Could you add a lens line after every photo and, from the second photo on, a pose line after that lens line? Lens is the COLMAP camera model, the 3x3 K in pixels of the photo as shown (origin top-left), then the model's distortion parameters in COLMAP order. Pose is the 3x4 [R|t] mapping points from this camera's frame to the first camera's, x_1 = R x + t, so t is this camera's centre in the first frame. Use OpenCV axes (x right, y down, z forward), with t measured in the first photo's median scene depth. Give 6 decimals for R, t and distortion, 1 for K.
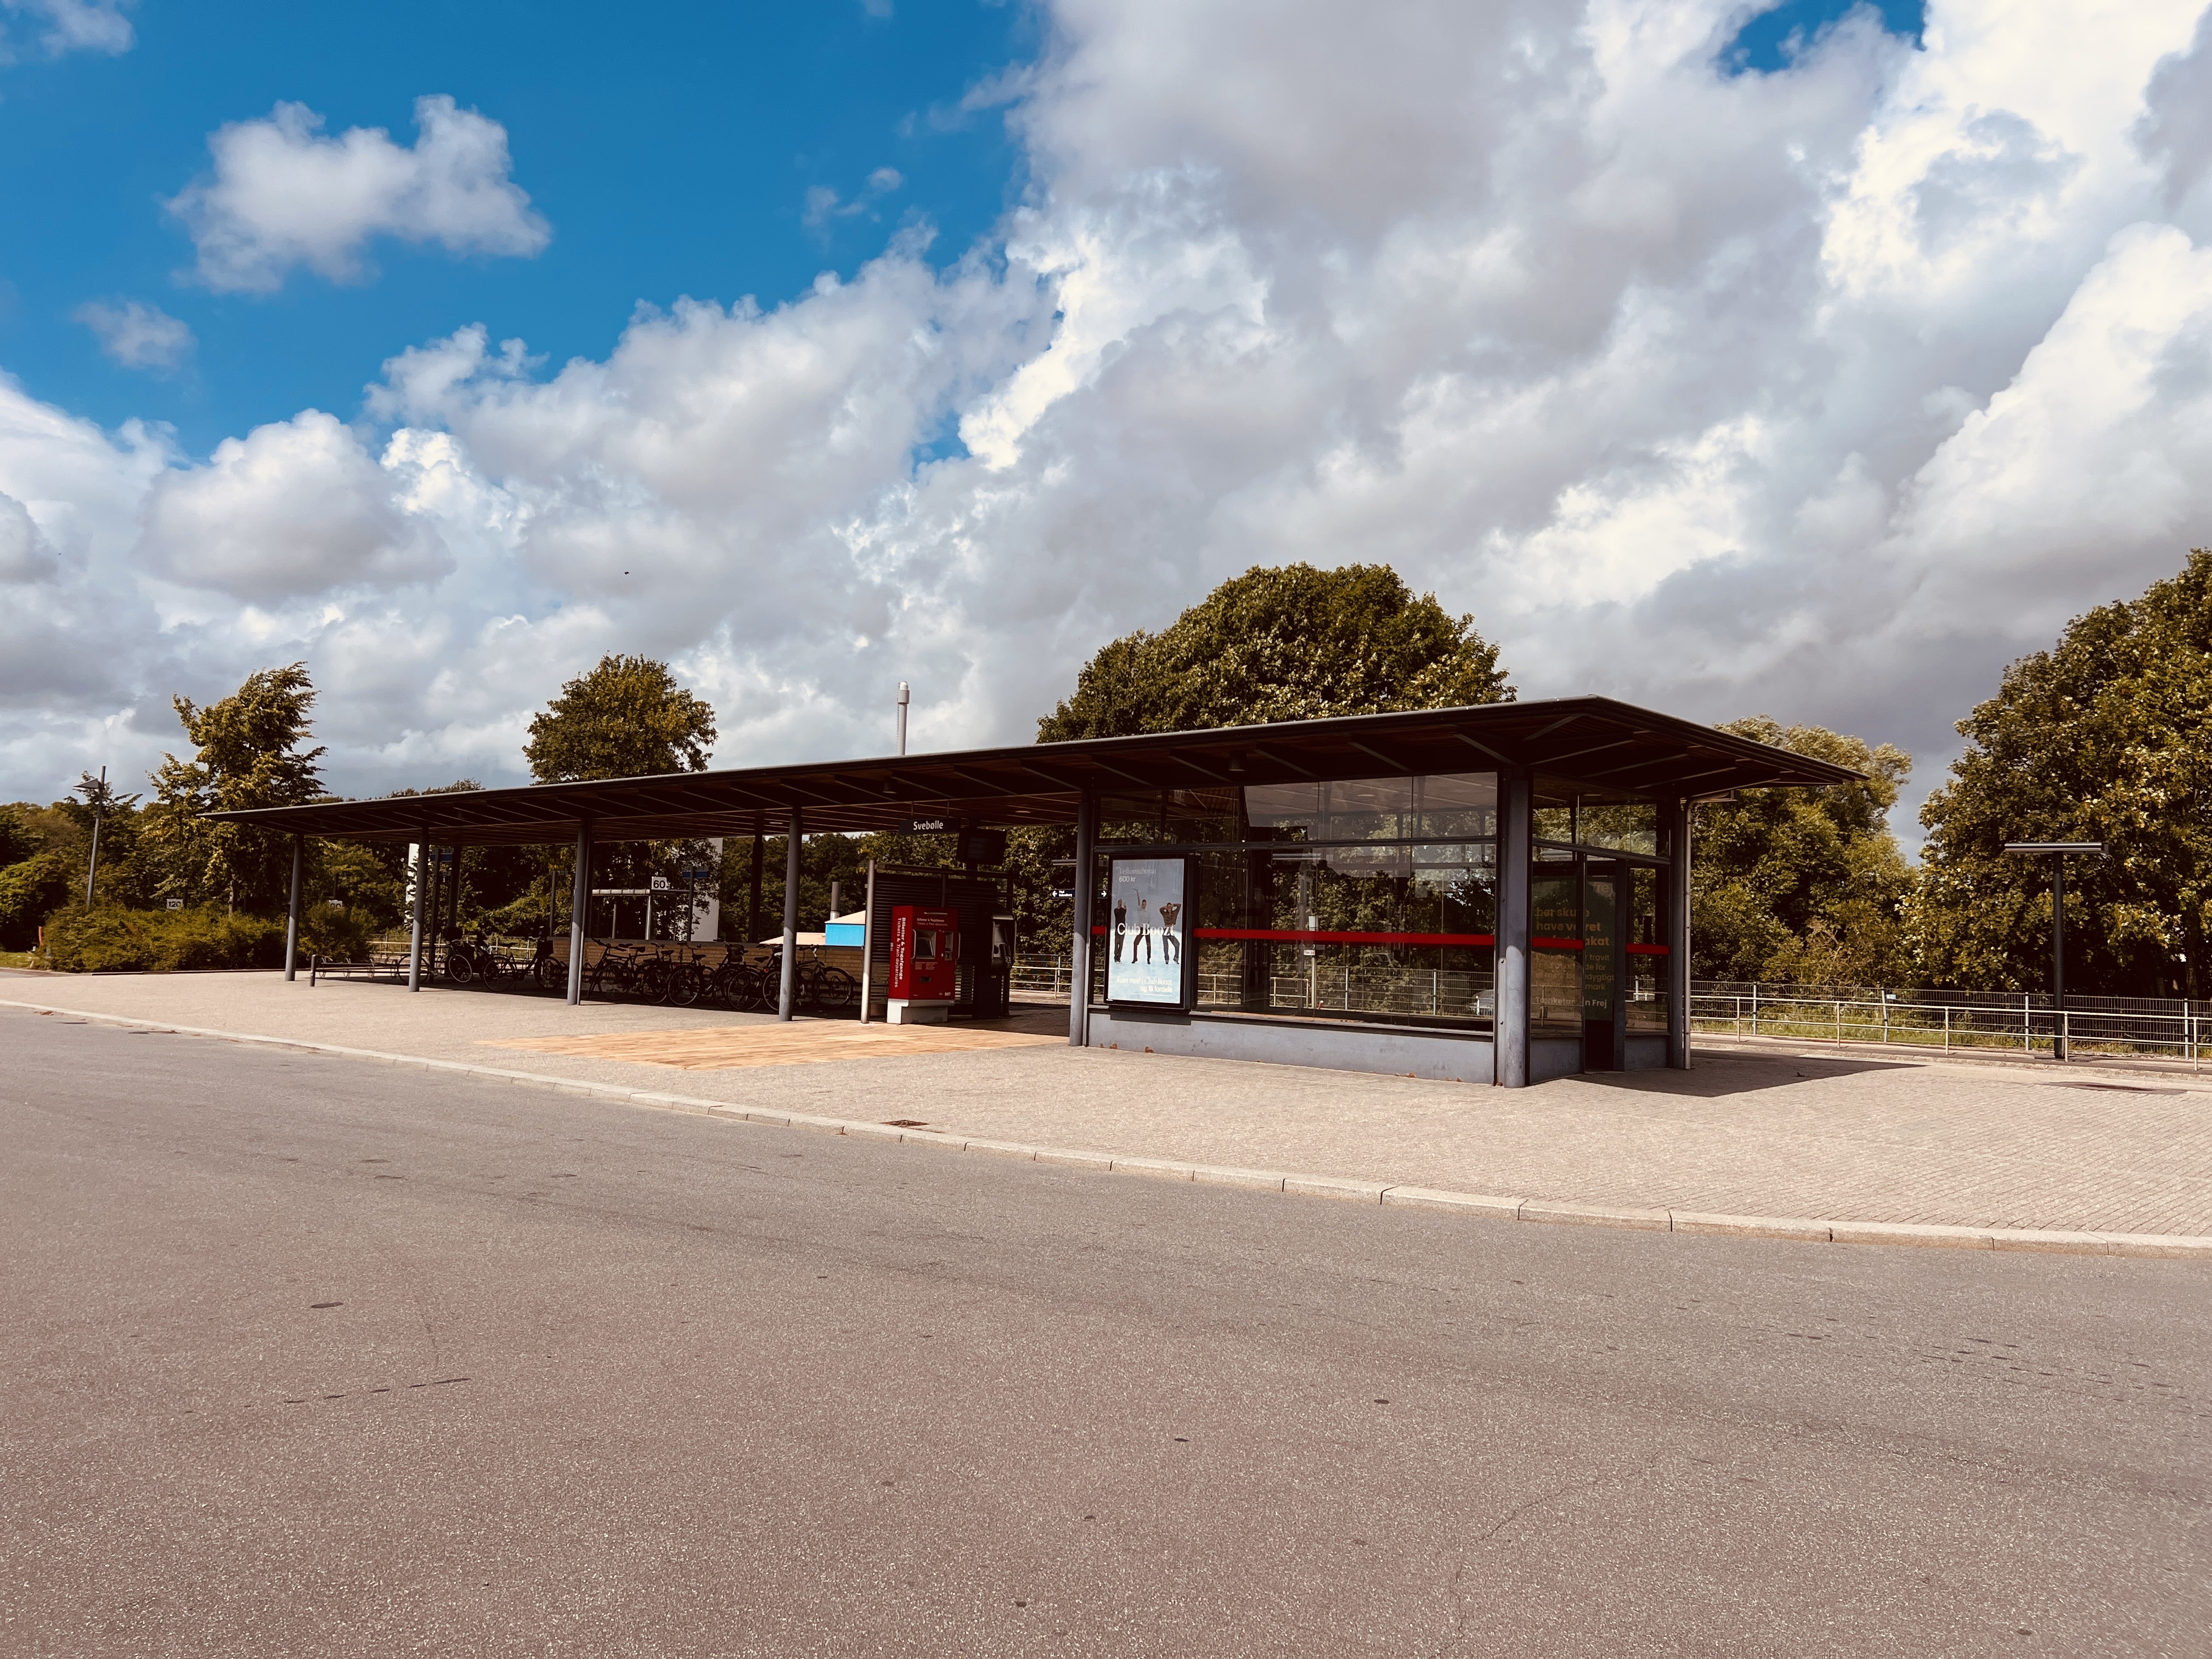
lens RADIAL K [[1732.2, 0, 1106.0], [0, 1732.2, 829.5], [0, 0, 1]] dist [0.106658, -0.169363]
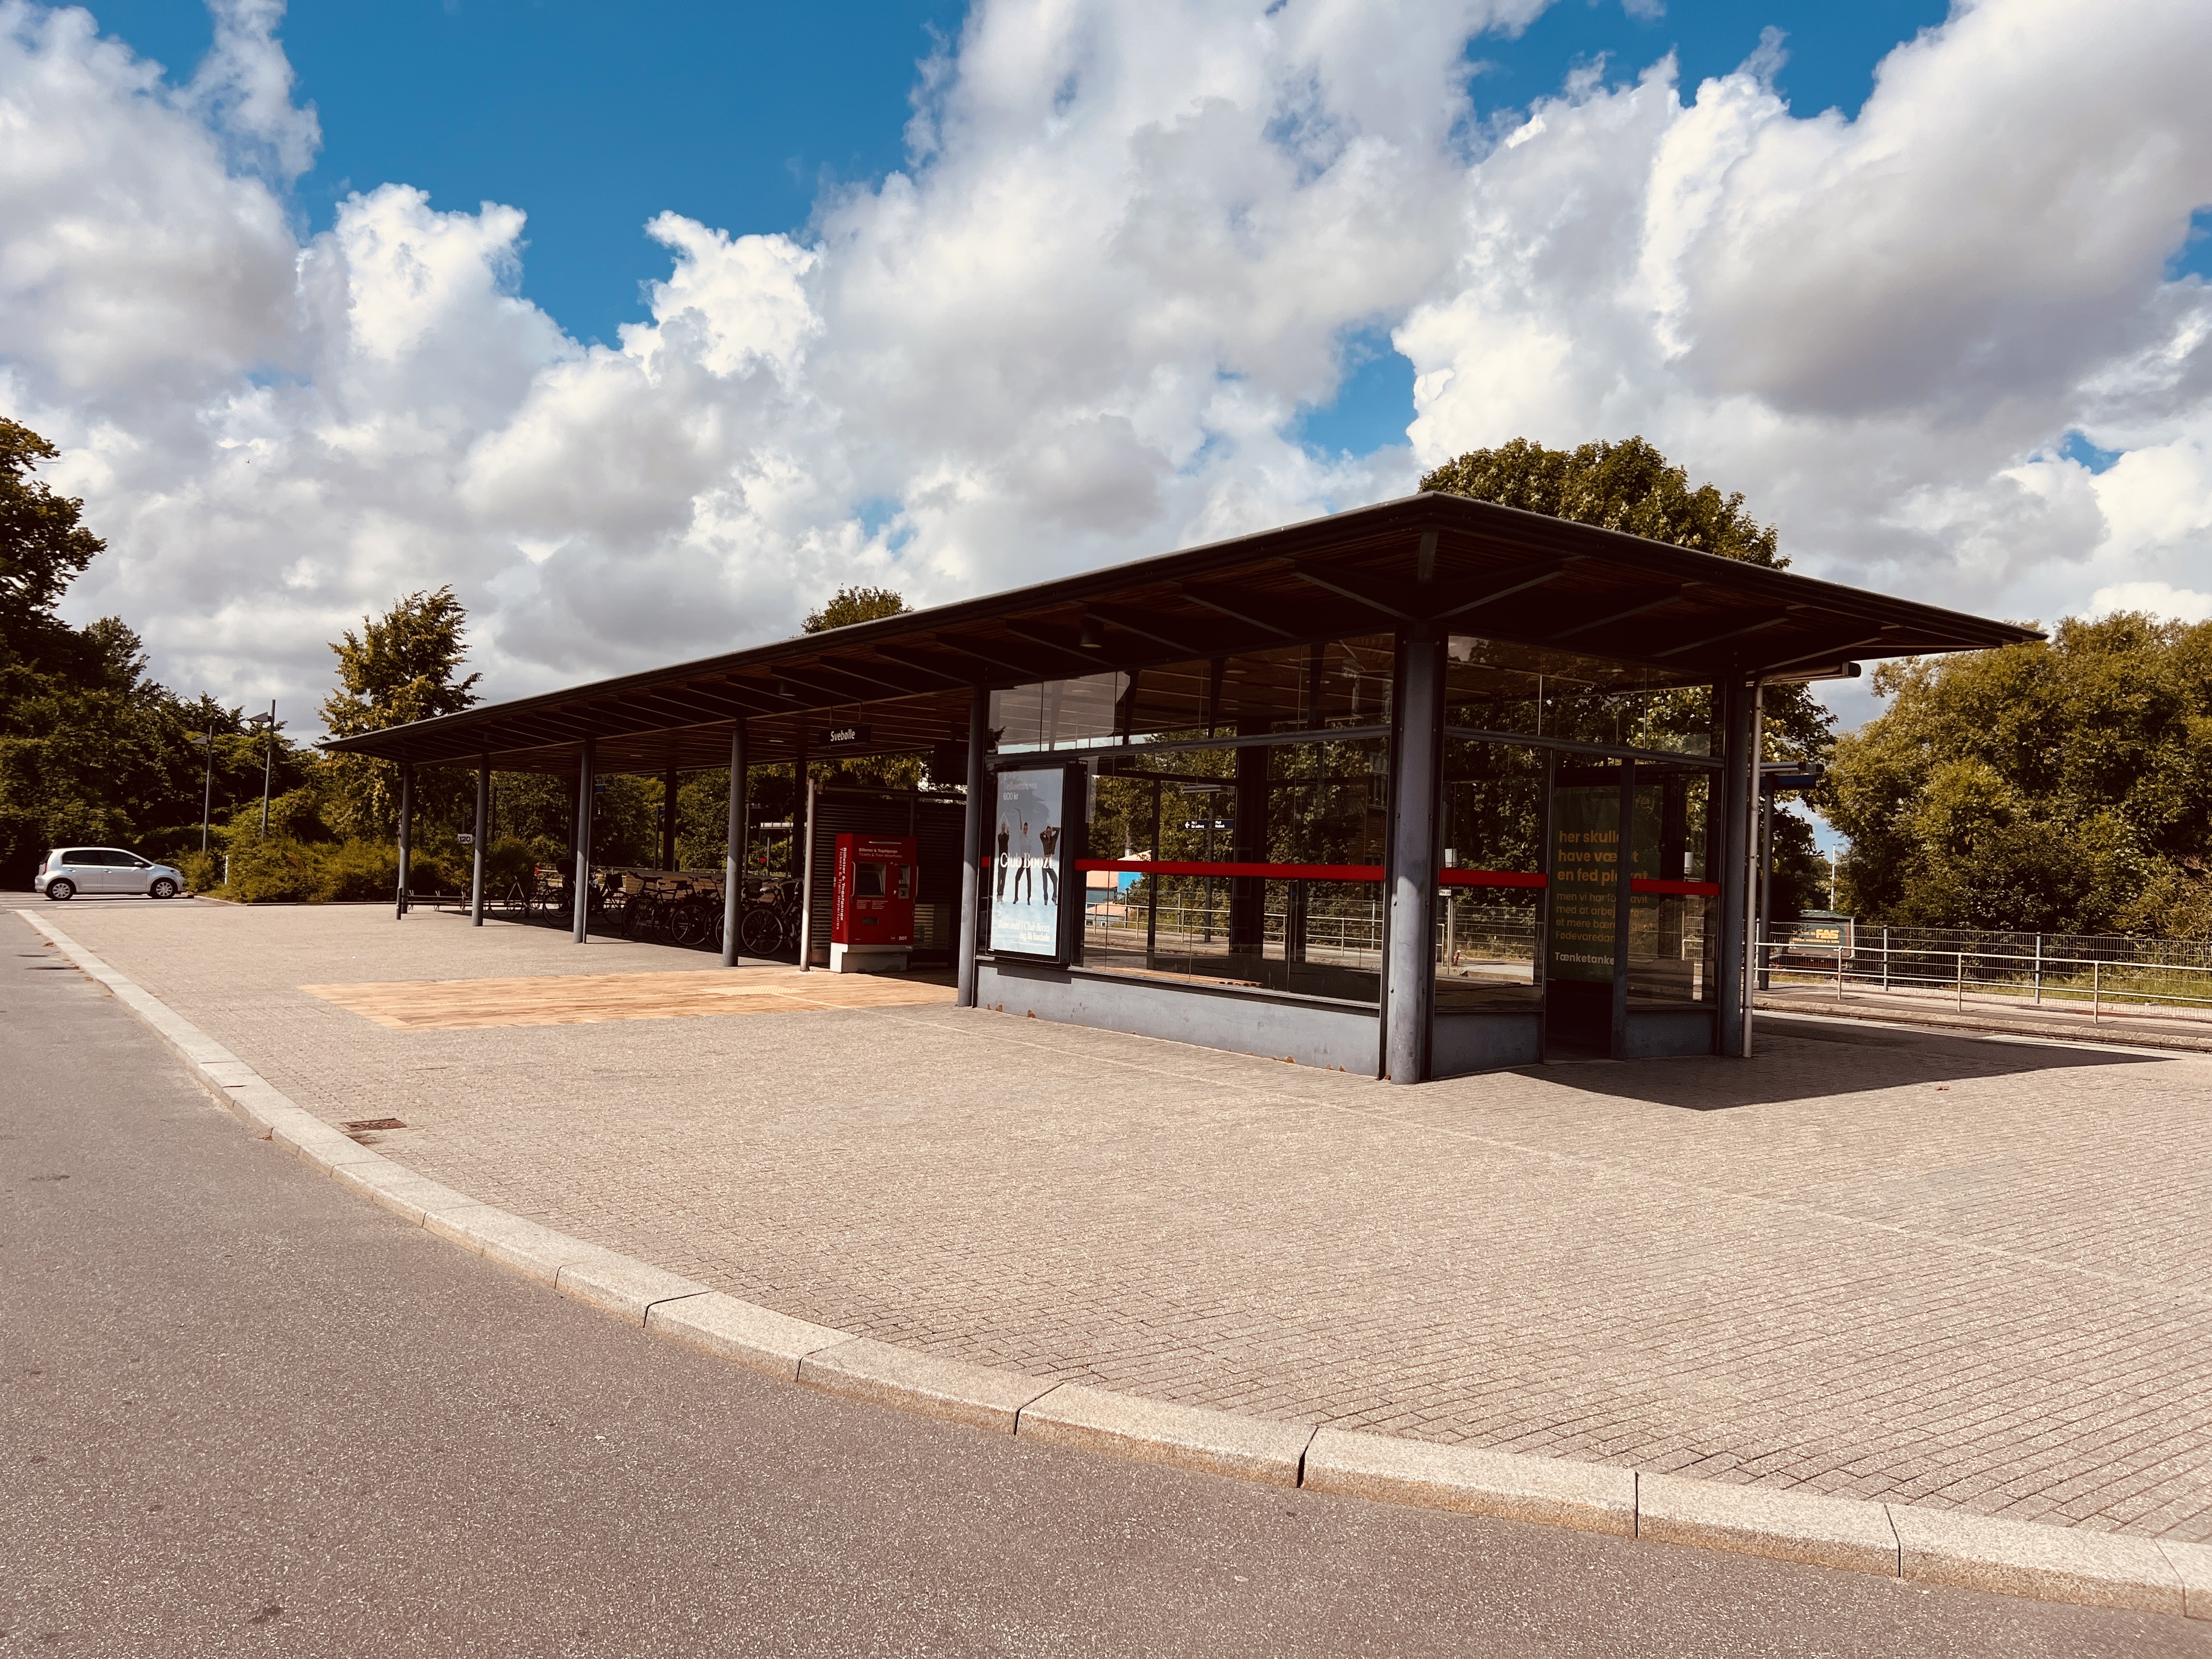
lens RADIAL K [[1732.2, 0, 1106.0], [0, 1732.2, 829.5], [0, 0, 1]] dist [0.106658, -0.169363]
pose [[0.976523, -0.001440, -0.215408, 0.189800], [0.009099, 0.999361, 0.034571, 0.014258], [0.215221, -0.035720, 0.975912, 0.206008]]
